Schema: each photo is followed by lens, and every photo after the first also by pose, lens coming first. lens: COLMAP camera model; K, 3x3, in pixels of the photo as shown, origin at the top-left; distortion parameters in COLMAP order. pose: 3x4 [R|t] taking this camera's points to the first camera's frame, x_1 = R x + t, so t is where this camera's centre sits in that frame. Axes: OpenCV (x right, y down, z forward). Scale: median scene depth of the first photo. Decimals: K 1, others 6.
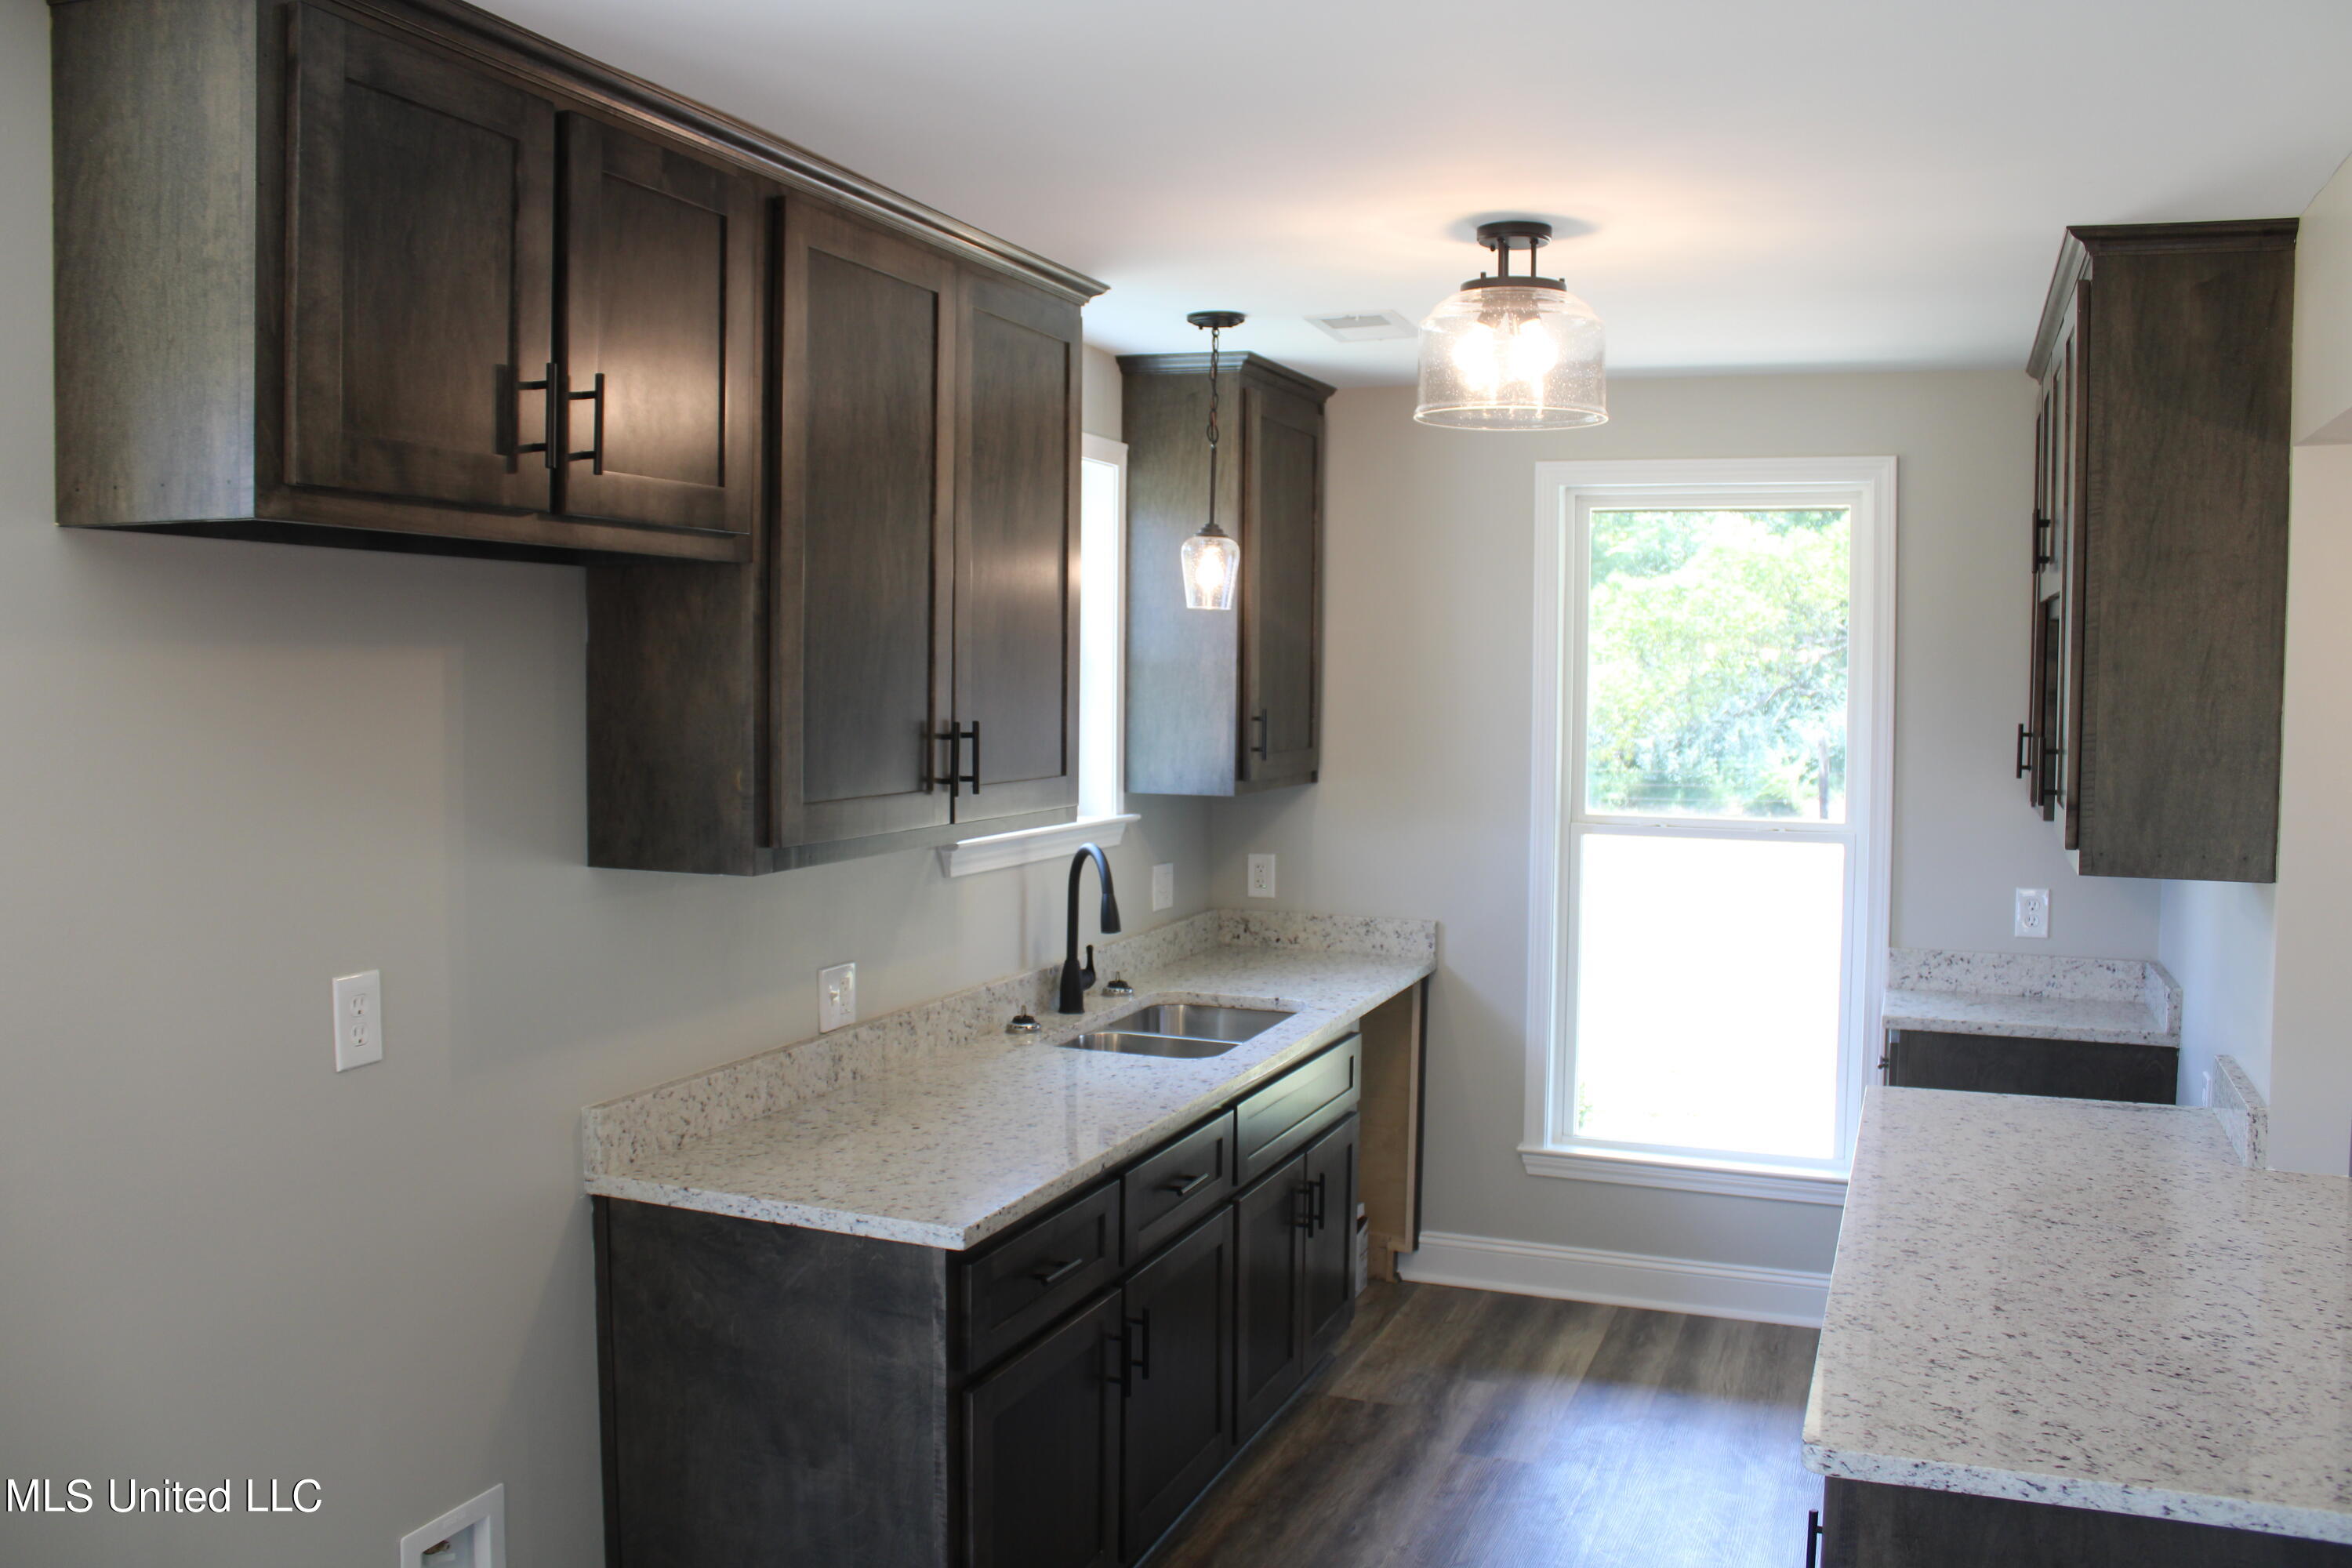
lens RADIAL K [[1948.1, 0, 1180.6], [0, 1948.1, 717.9], [0, 0, 1]] dist [-0.150478, 0.126568]
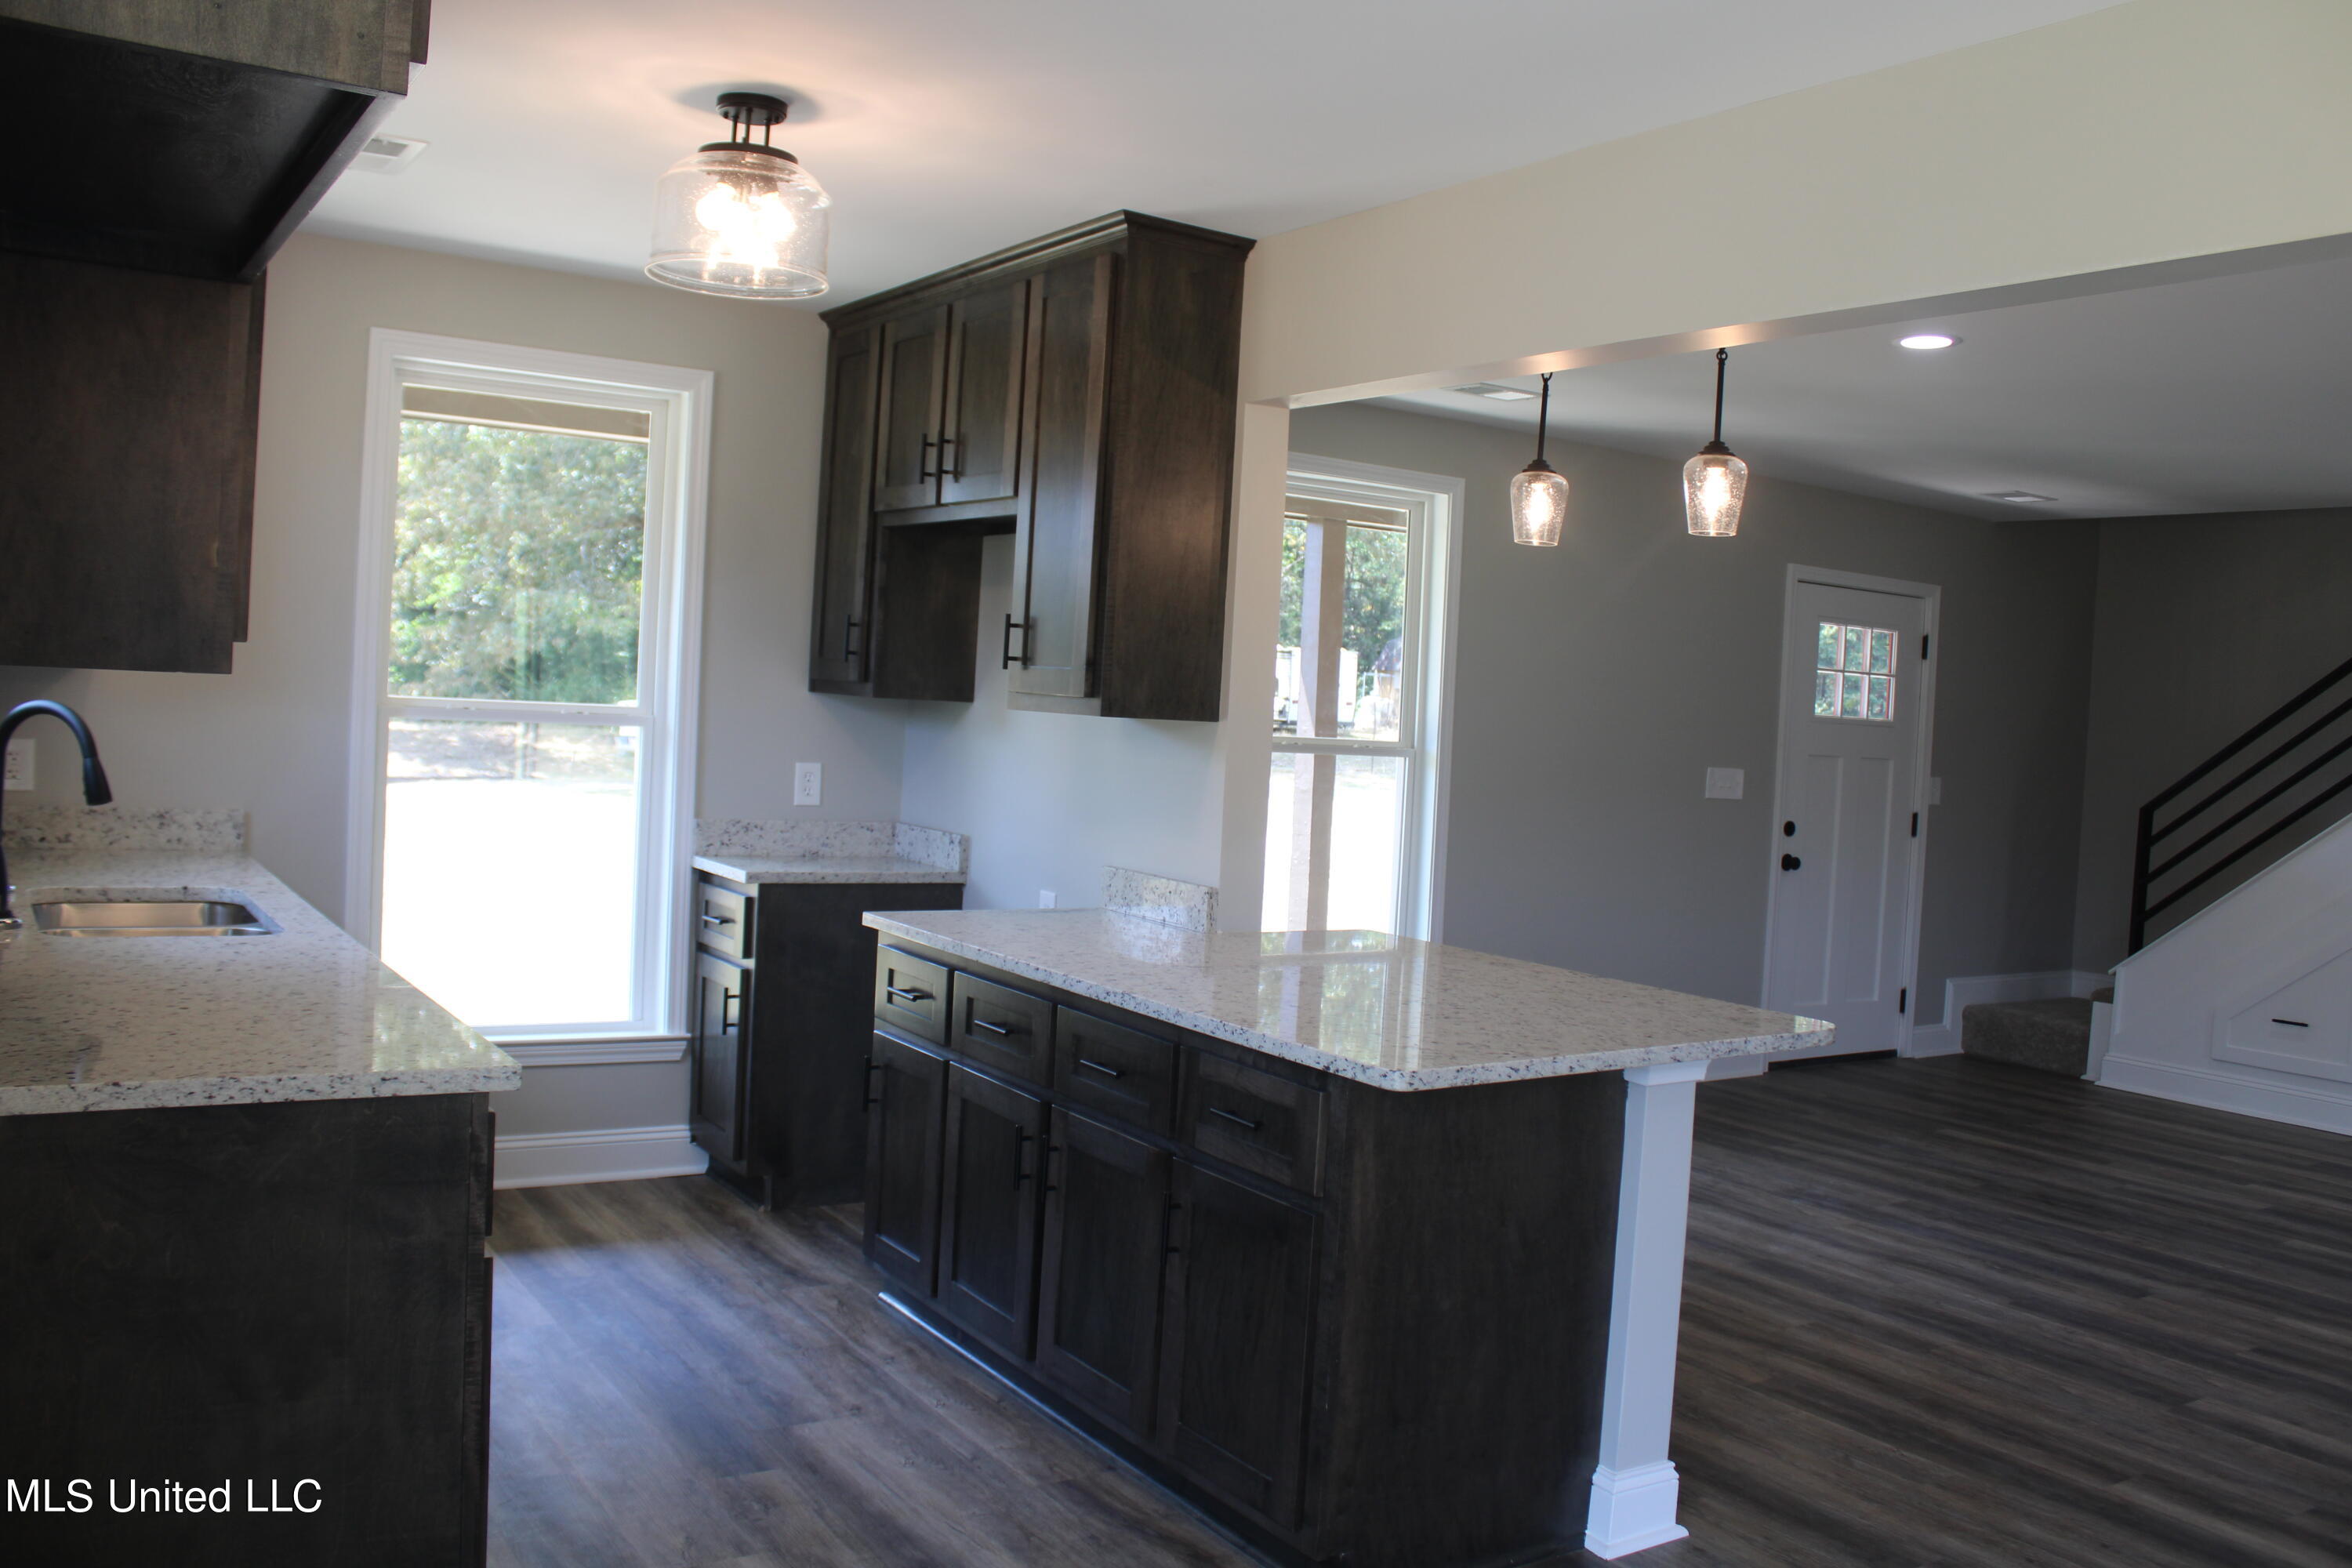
lens RADIAL K [[1948.1, 0, 1180.6], [0, 1948.1, 717.9], [0, 0, 1]] dist [-0.150478, 0.126568]
pose [[0.577120, 0.011182, 0.816583, -0.539778], [-0.023904, 0.999709, 0.003204, 0.074992], [-0.816310, -0.021369, 0.577219, 0.191250]]
